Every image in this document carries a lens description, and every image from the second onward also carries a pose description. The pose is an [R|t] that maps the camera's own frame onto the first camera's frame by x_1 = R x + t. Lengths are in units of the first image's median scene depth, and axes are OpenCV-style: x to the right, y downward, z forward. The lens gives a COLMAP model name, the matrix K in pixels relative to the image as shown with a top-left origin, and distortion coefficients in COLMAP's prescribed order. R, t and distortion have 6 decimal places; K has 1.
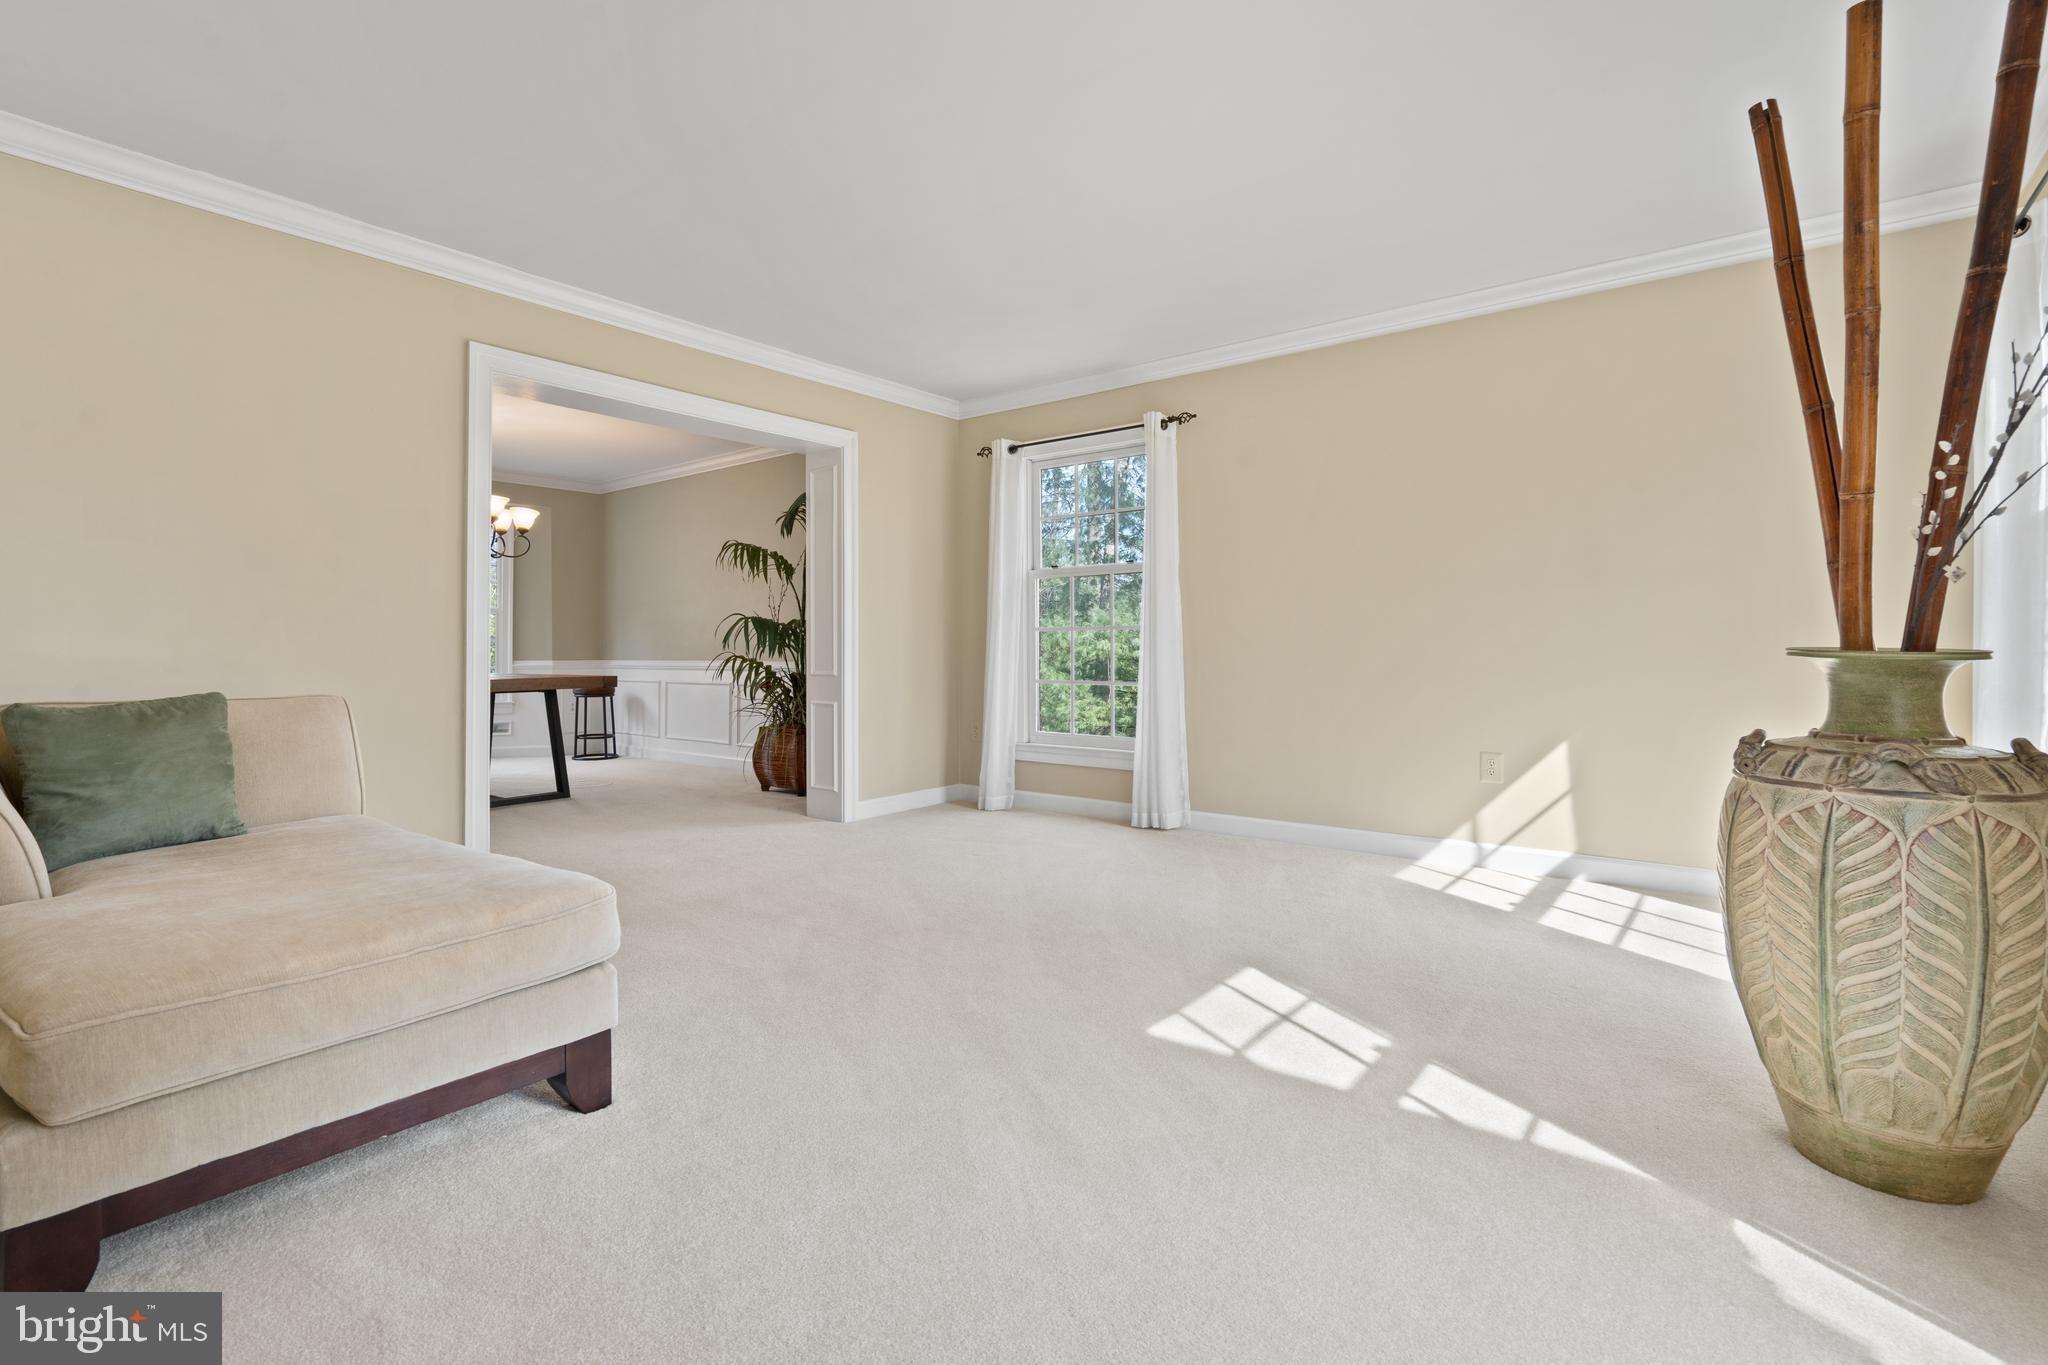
lens RADIAL K [[937.6, 0, 1022.1], [0, 937.6, 637.1], [0, 0, 1]] dist [-0.003605, 0.001762]
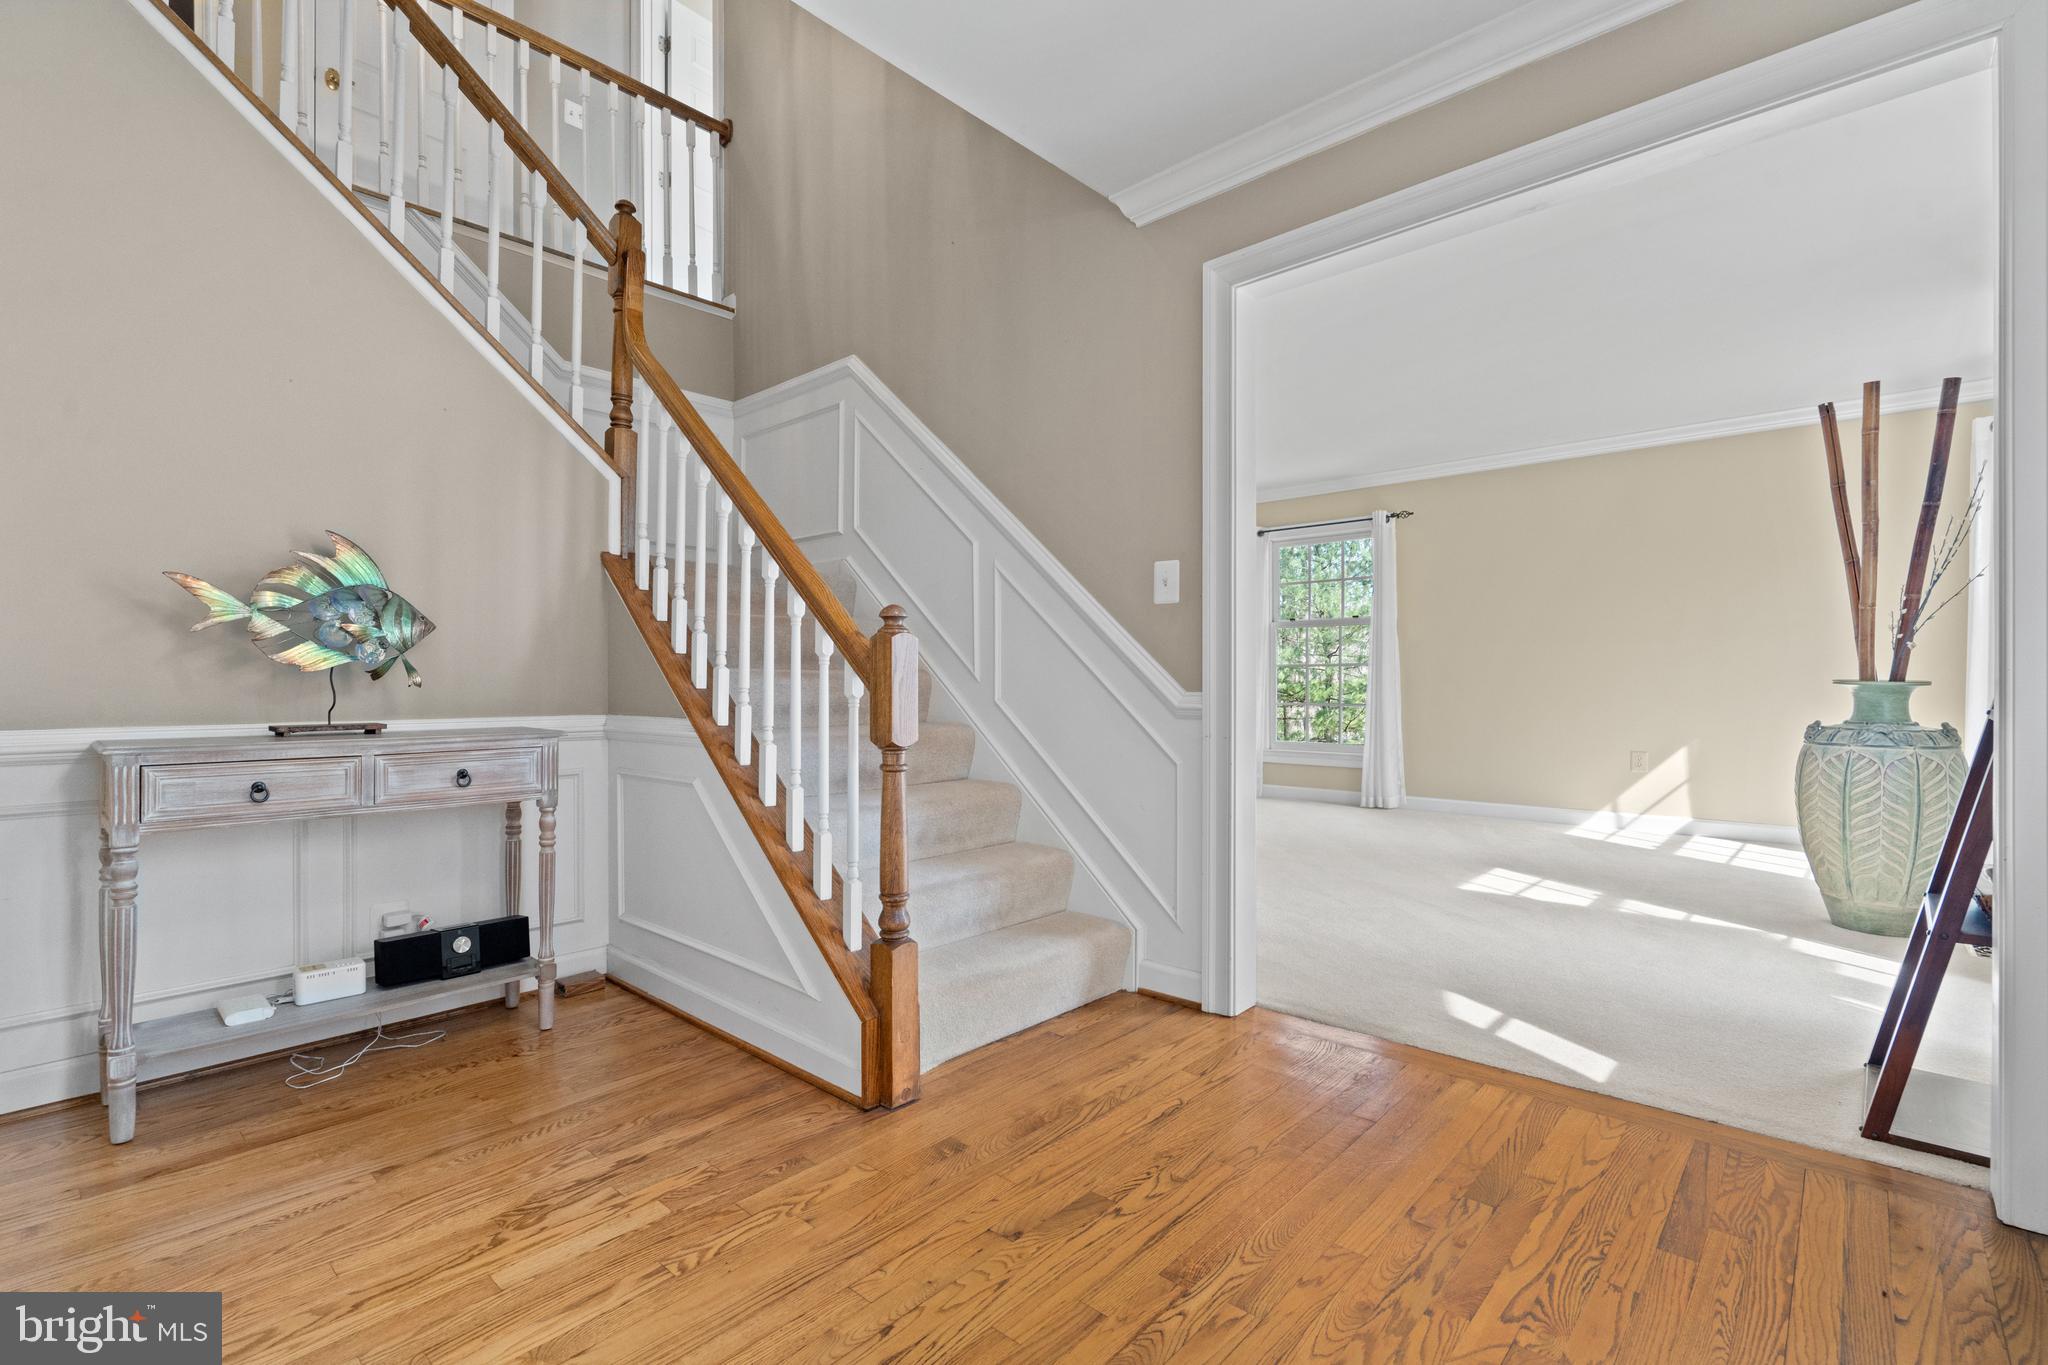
lens RADIAL K [[937.6, 0, 1017.8], [0, 937.6, 691.5], [0, 0, 1]] dist [-0.003605, 0.001762]
pose [[0.998234, -0.002635, -0.059349, -0.843636], [0.004181, 0.999655, 0.025931, -0.023445], [0.059260, -0.026134, 0.997900, -1.155763]]
